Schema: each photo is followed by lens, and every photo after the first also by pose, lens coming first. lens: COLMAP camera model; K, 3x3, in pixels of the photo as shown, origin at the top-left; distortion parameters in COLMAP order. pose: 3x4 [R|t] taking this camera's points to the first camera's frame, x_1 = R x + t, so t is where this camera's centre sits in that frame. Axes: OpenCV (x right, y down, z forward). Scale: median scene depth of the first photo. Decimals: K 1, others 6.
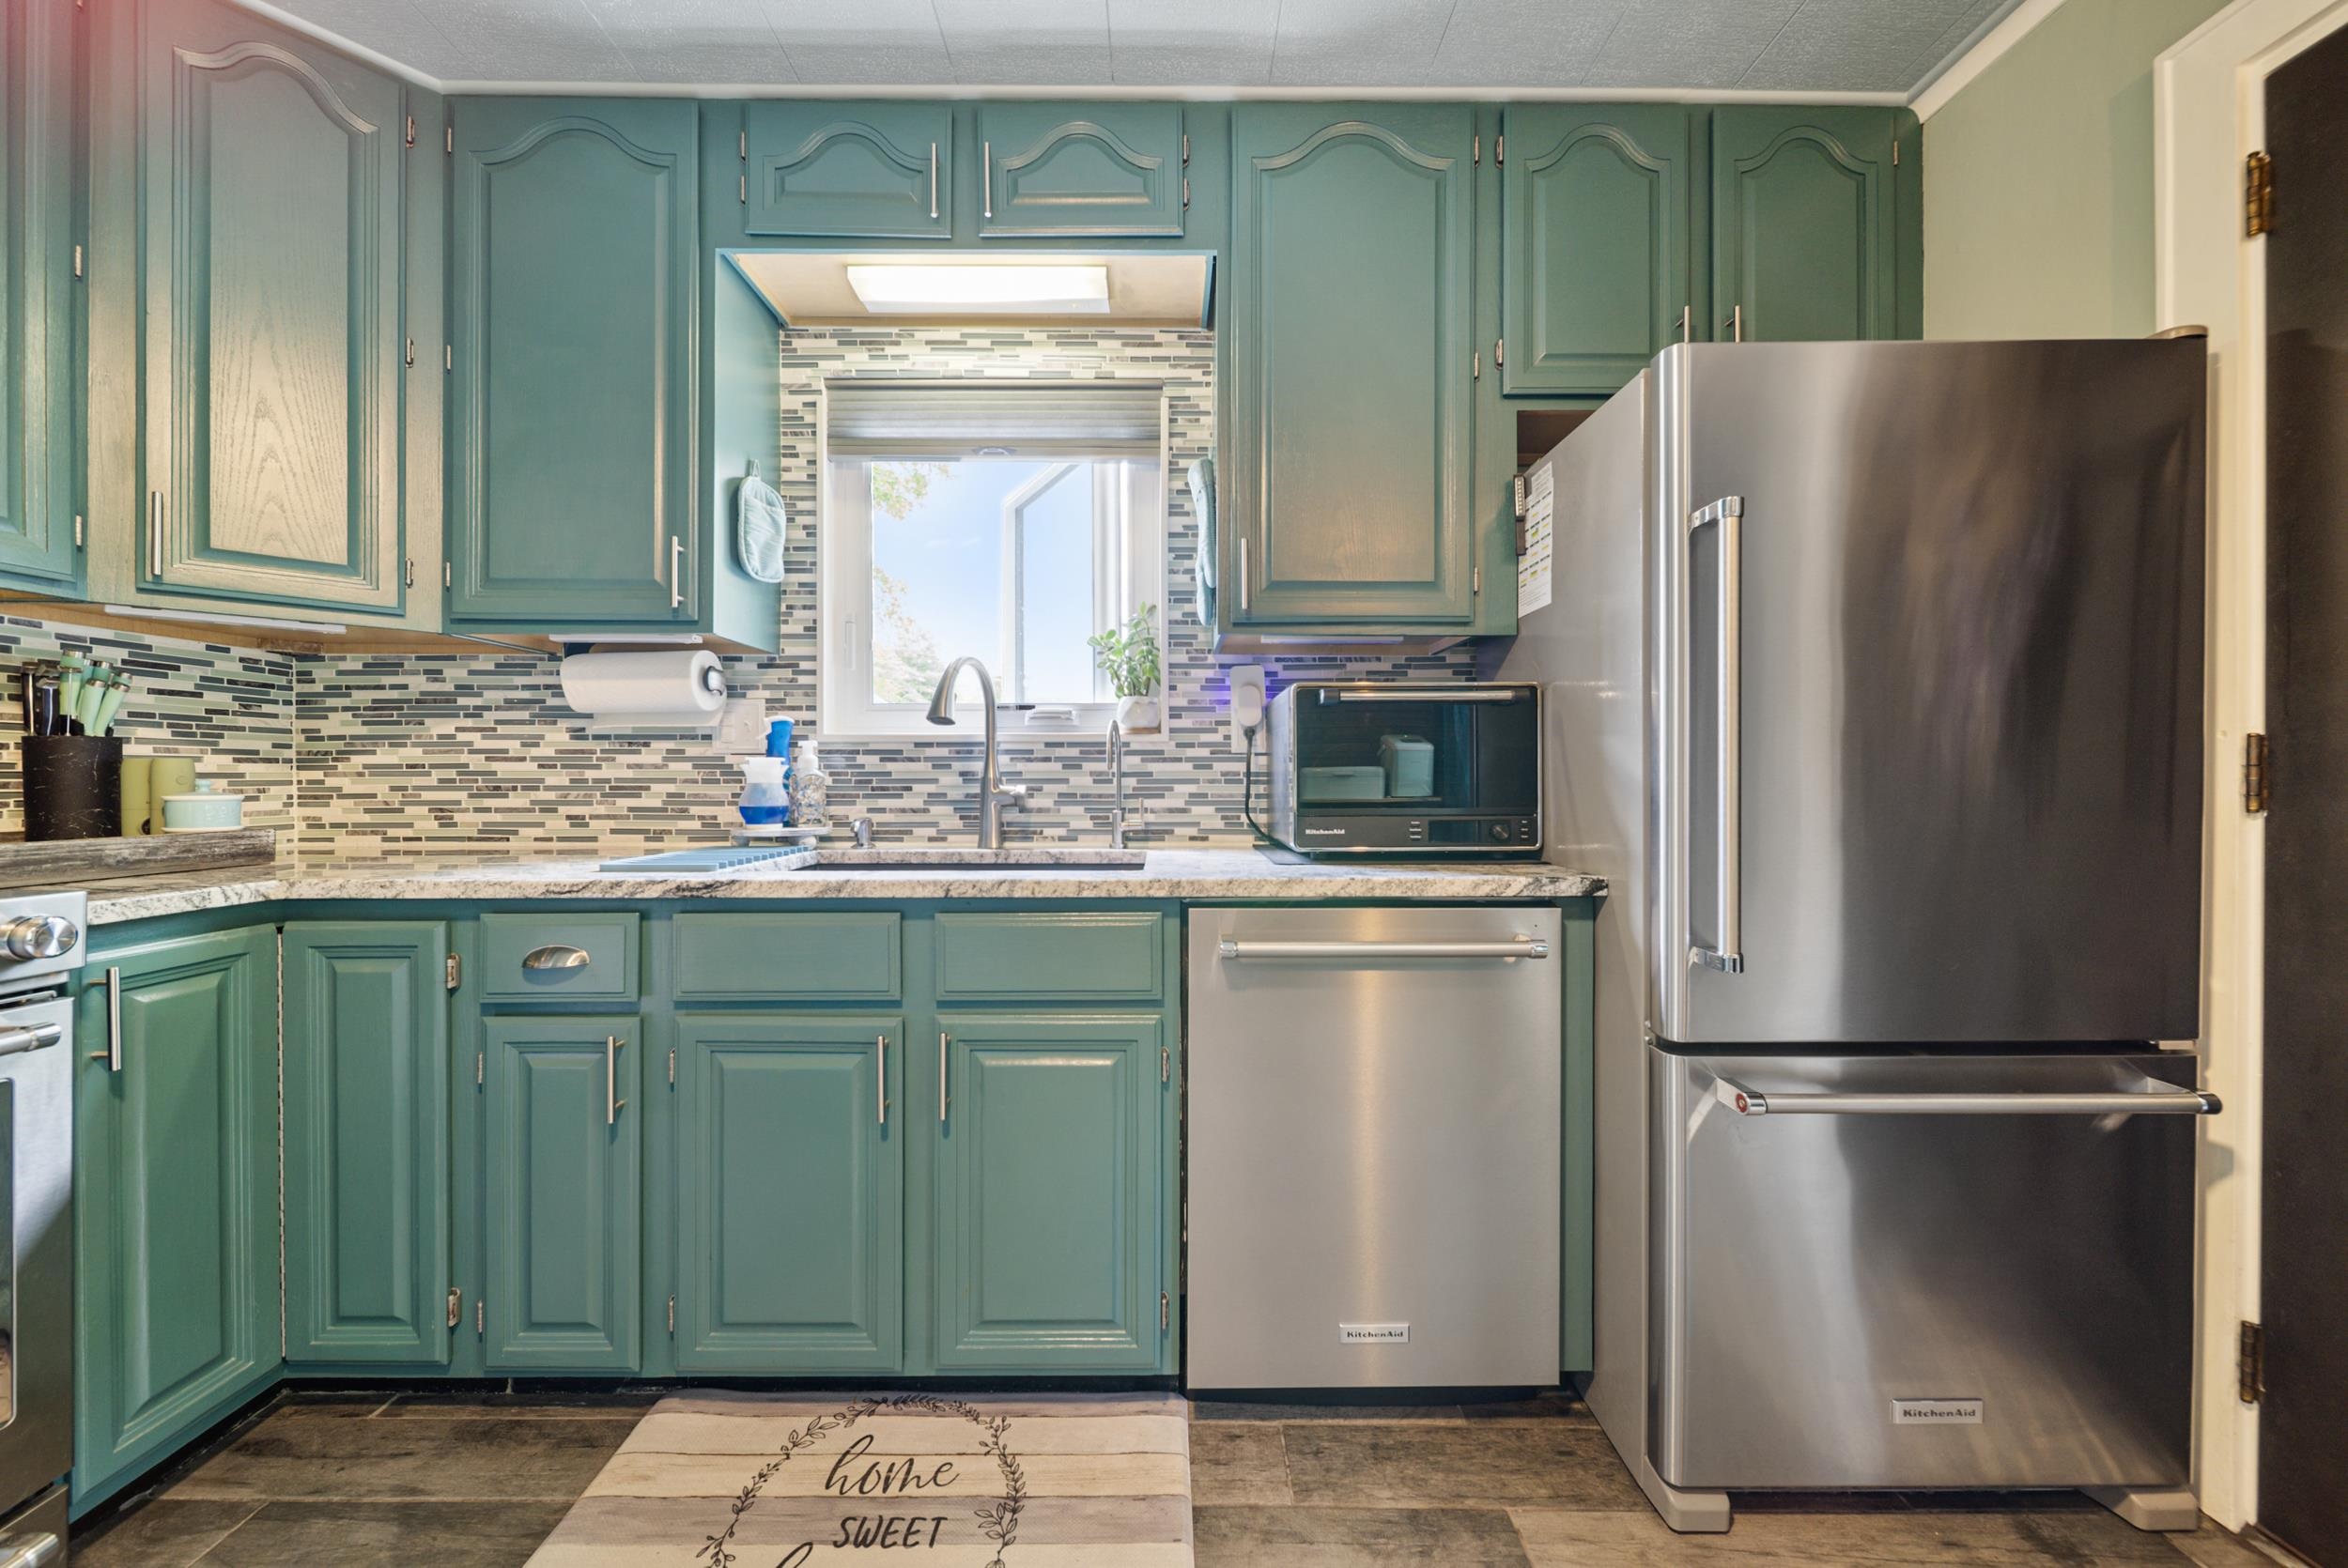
lens RADIAL K [[836.0, 0, 1176.5], [0, 836.0, 776.8], [0, 0, 1]] dist [0.000637, -0.001222]
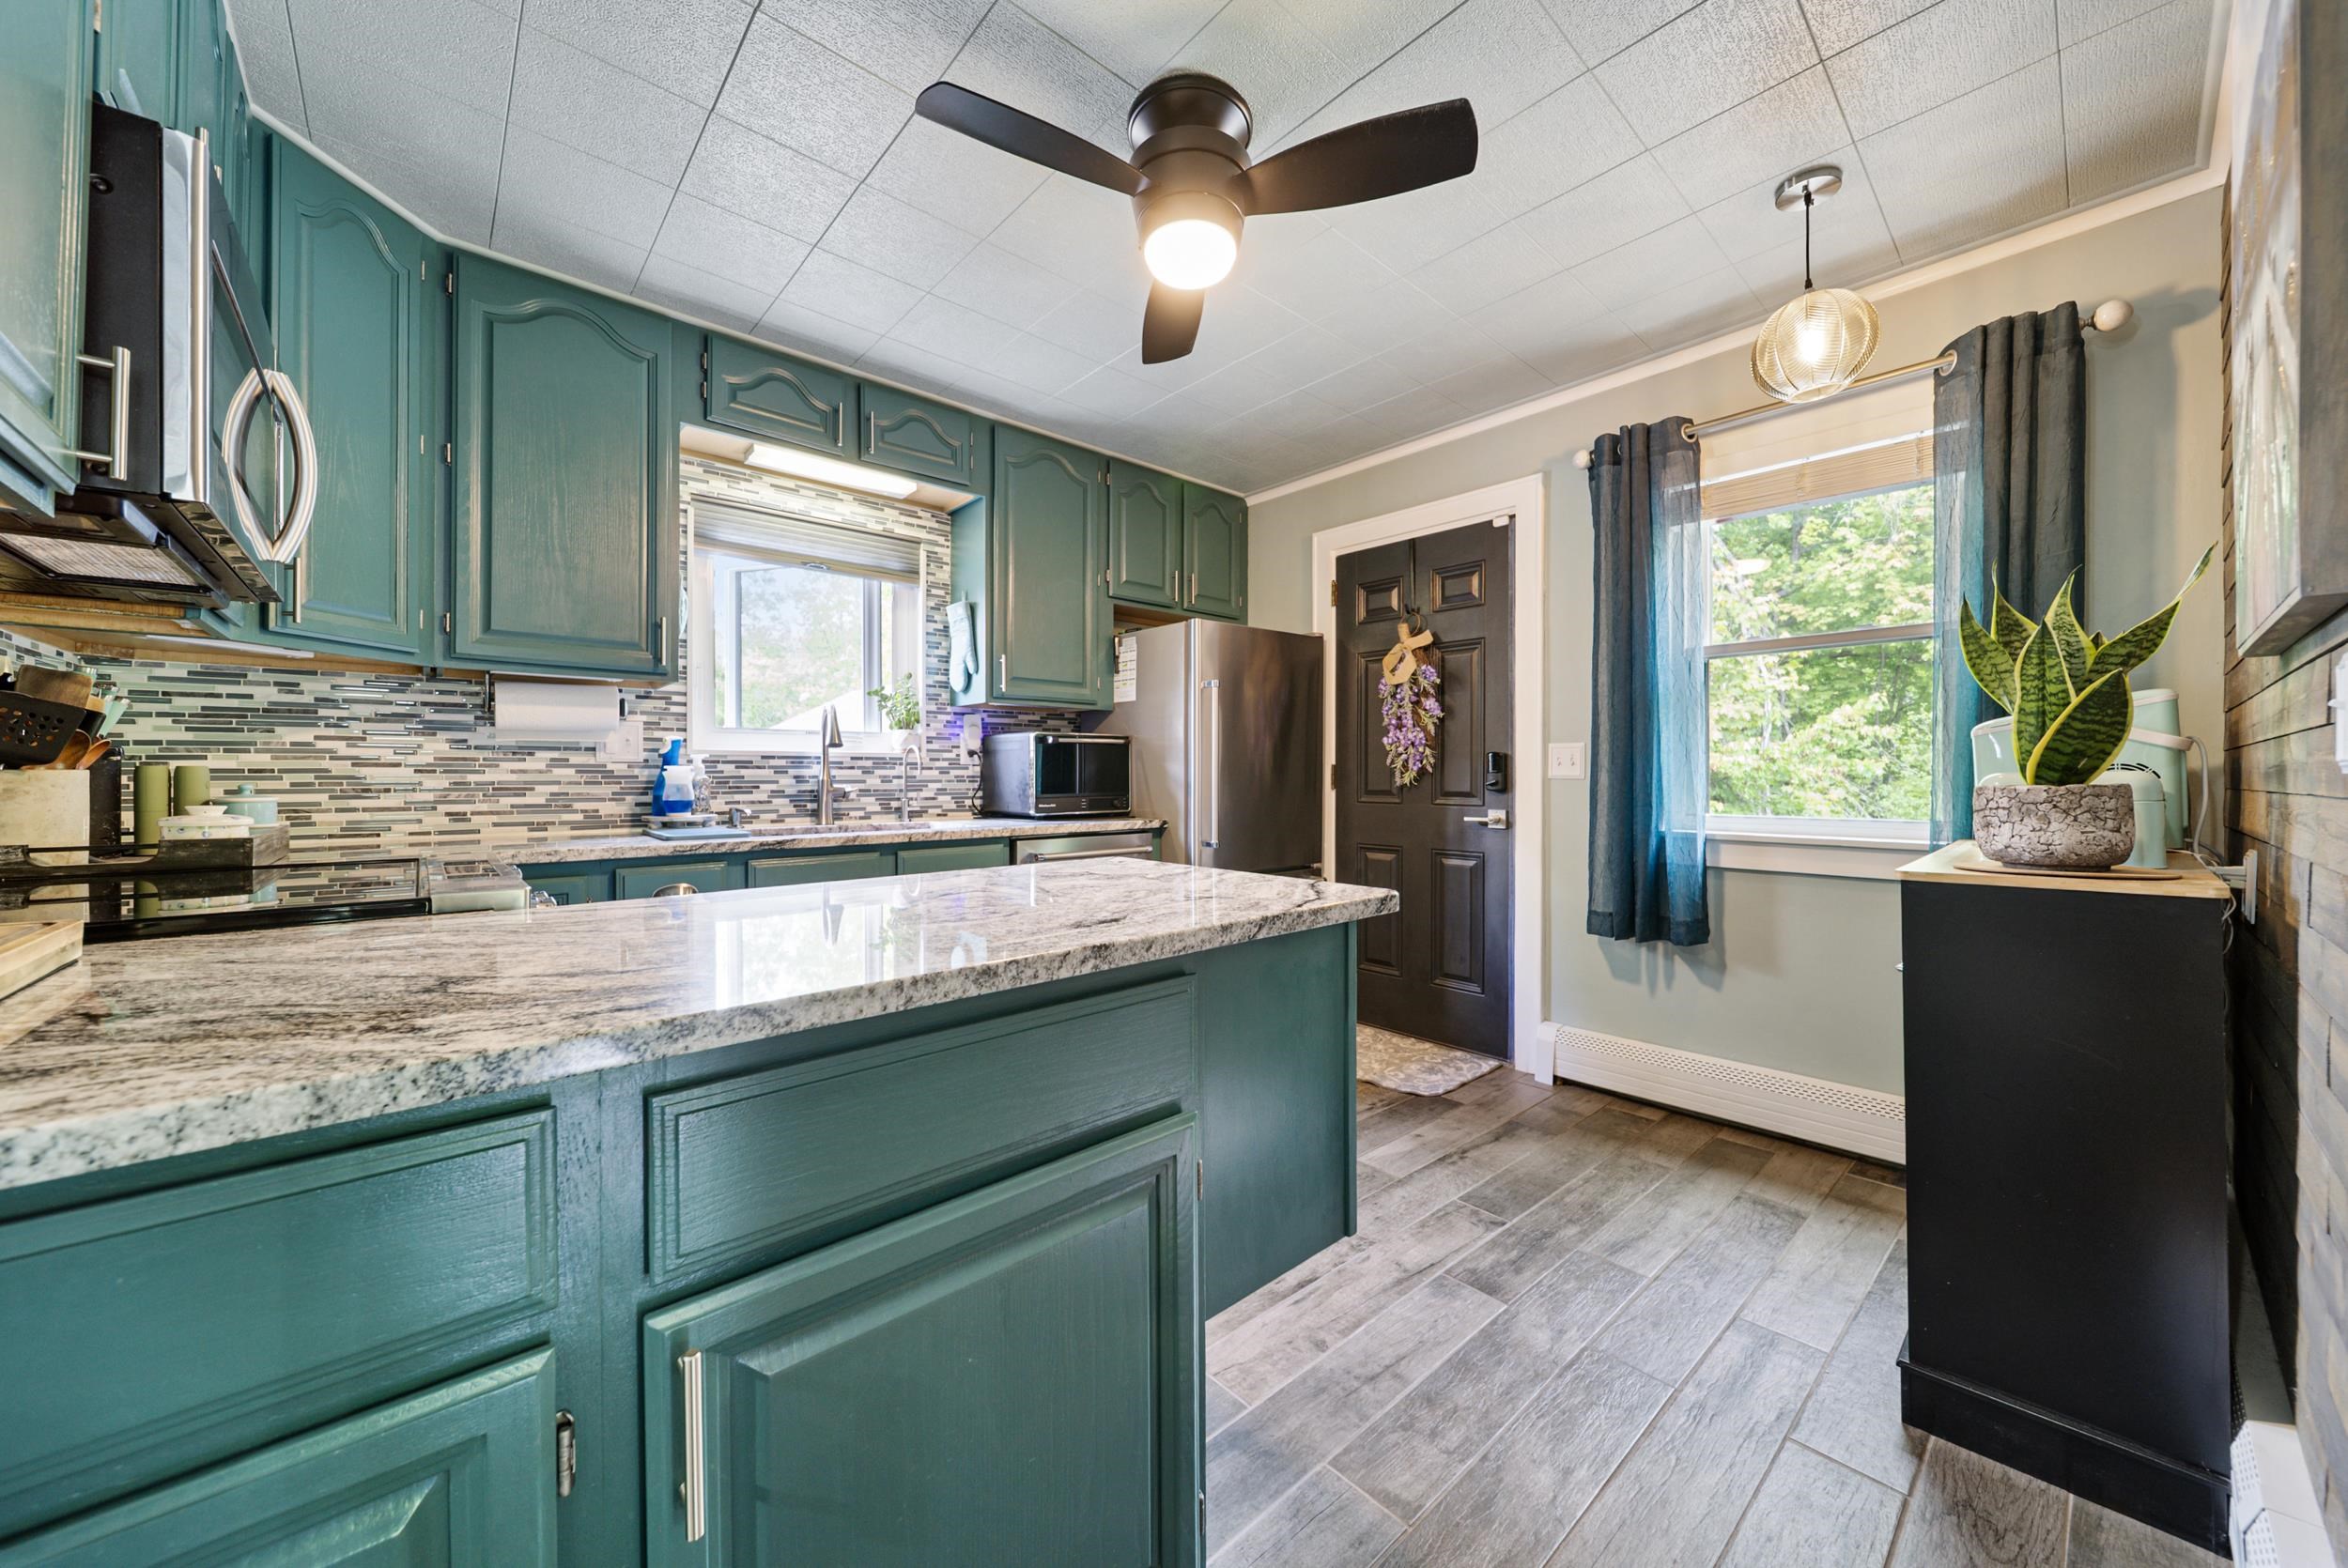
lens RADIAL K [[836.0, 0, 1176.5], [0, 836.0, 776.8], [0, 0, 1]] dist [0.000637, -0.001222]
pose [[0.749075, -0.001815, 0.662483, -0.776003], [0.000579, 0.999998, 0.002085, -0.007058], [-0.662485, -0.001178, 0.749074, -0.608679]]
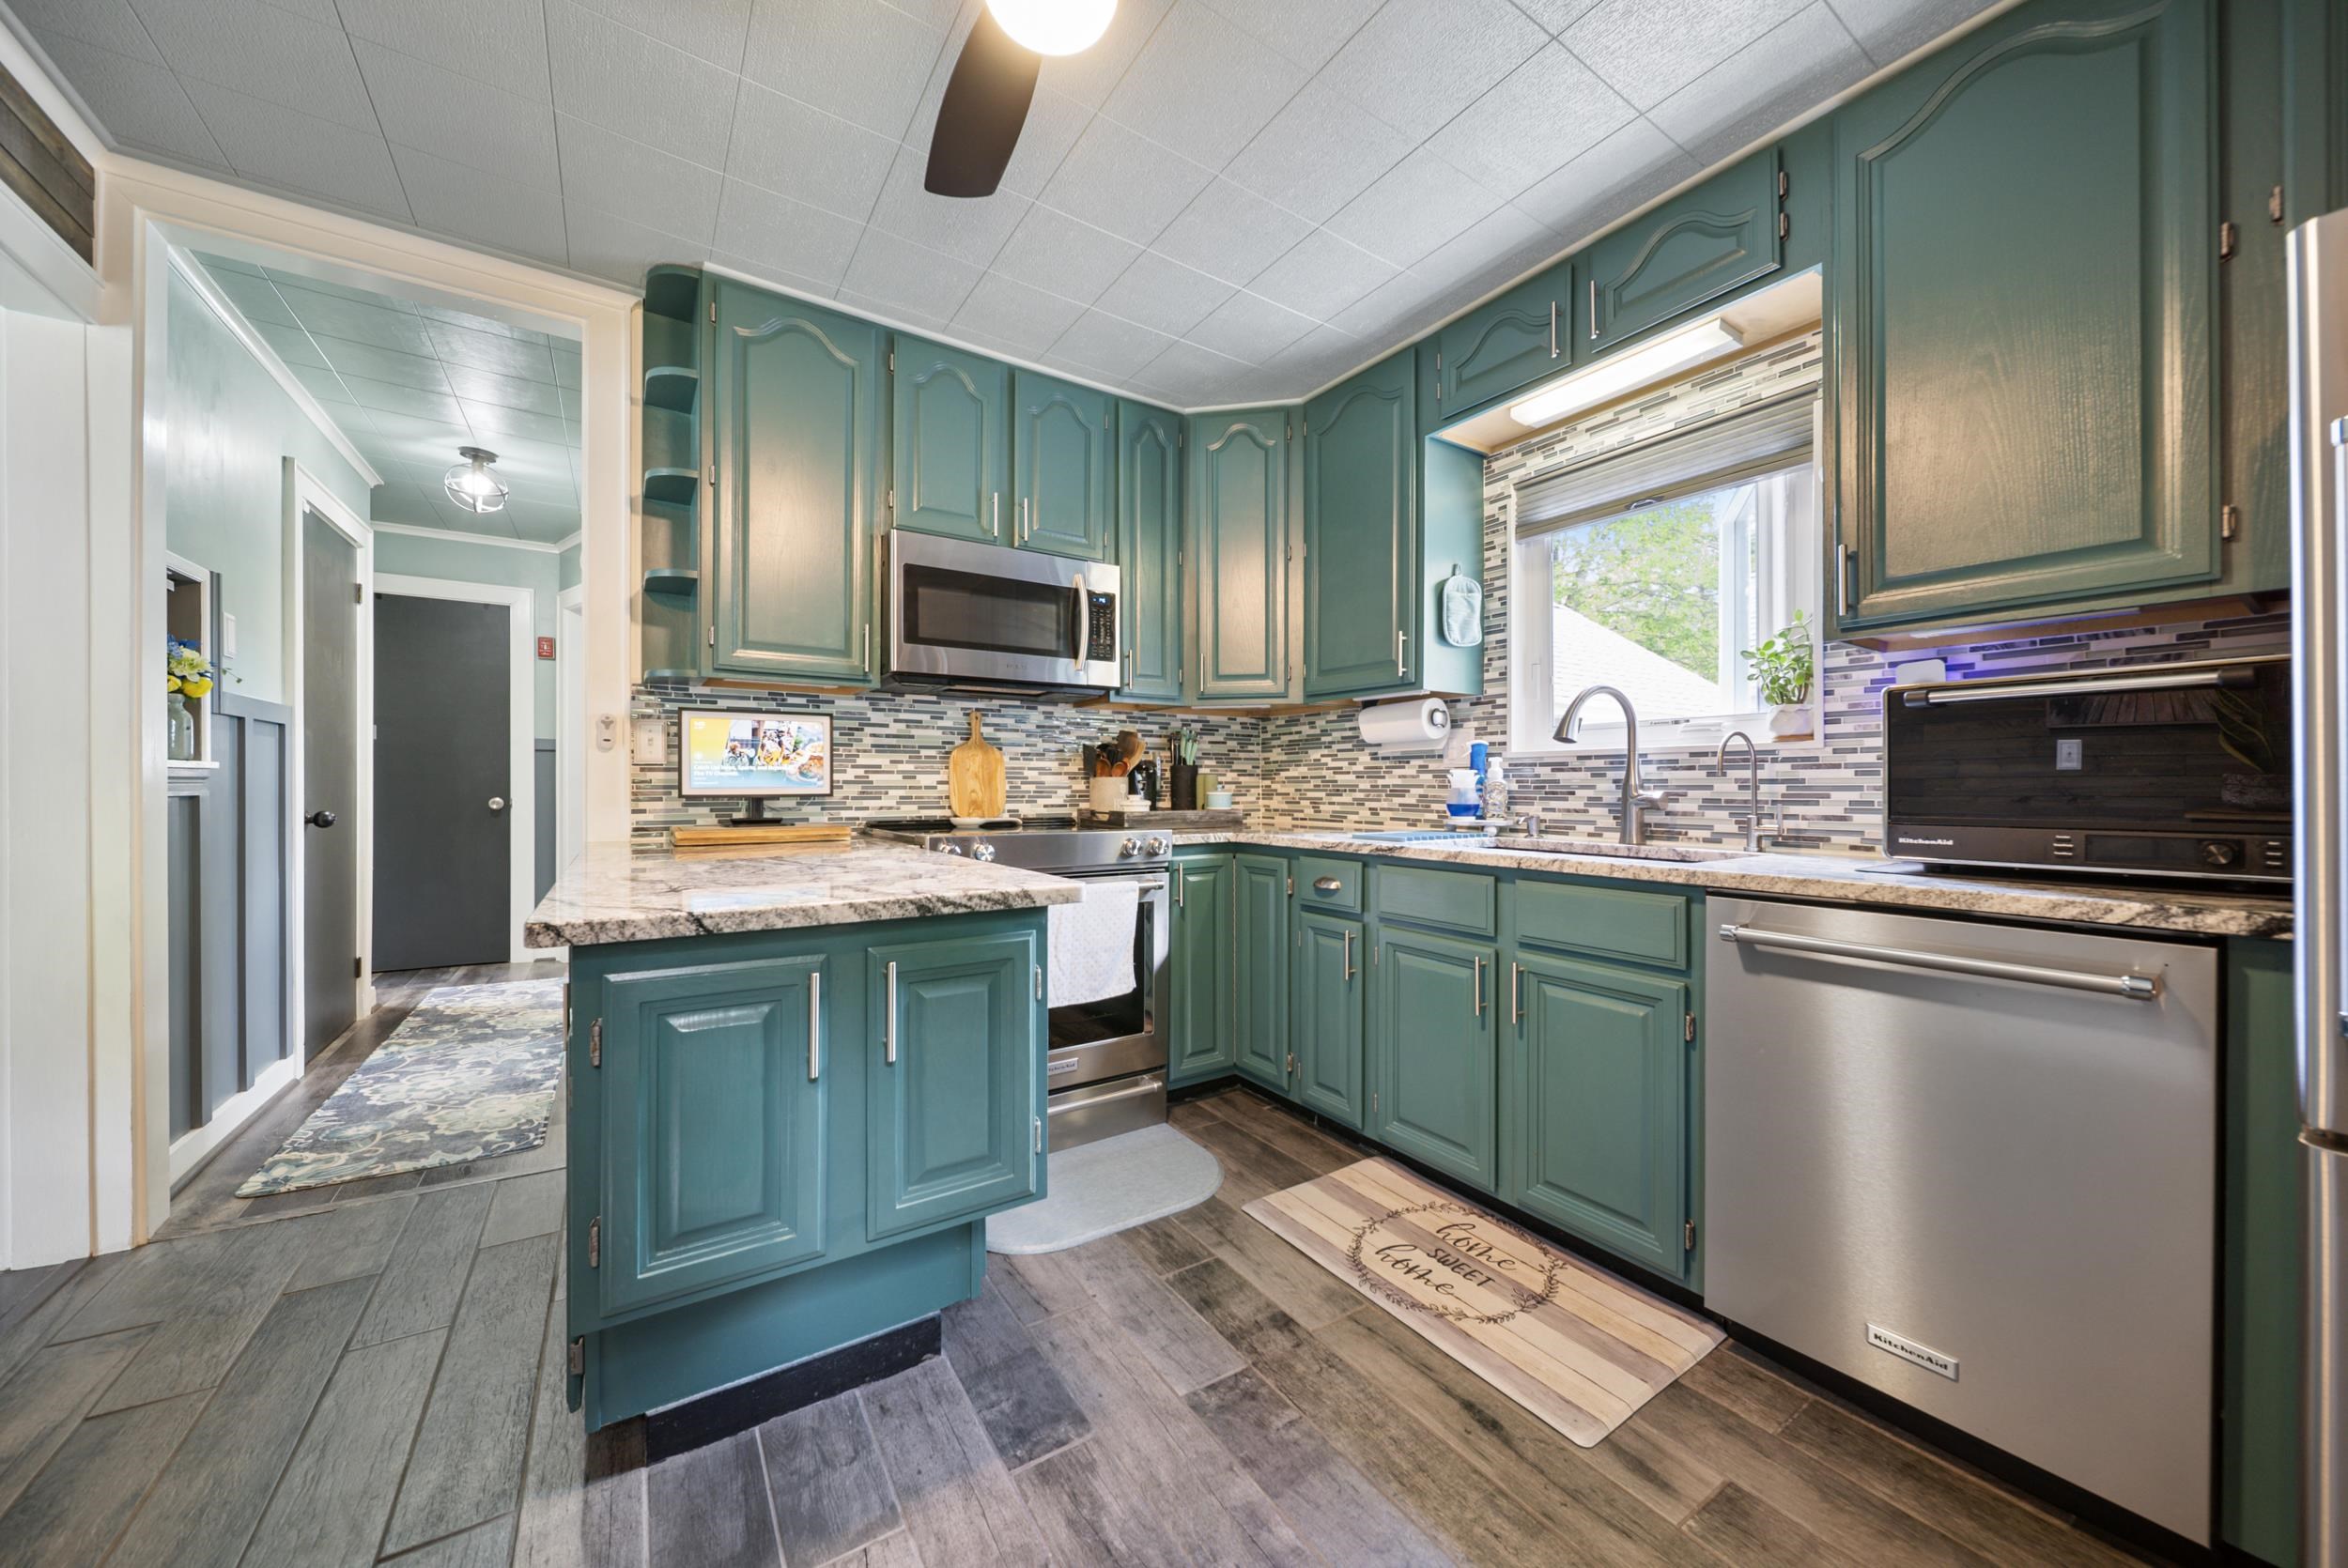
lens RADIAL K [[826.8, 0, 1174.0], [0, 826.8, 784.0], [0, 0, 1]] dist [0.000365, -0.000229]
pose [[0.544304, 0.000504, -0.838888, 0.410052], [-0.001314, 0.999999, -0.000252, 0.001806], [0.838887, 0.001240, 0.544304, -0.178382]]
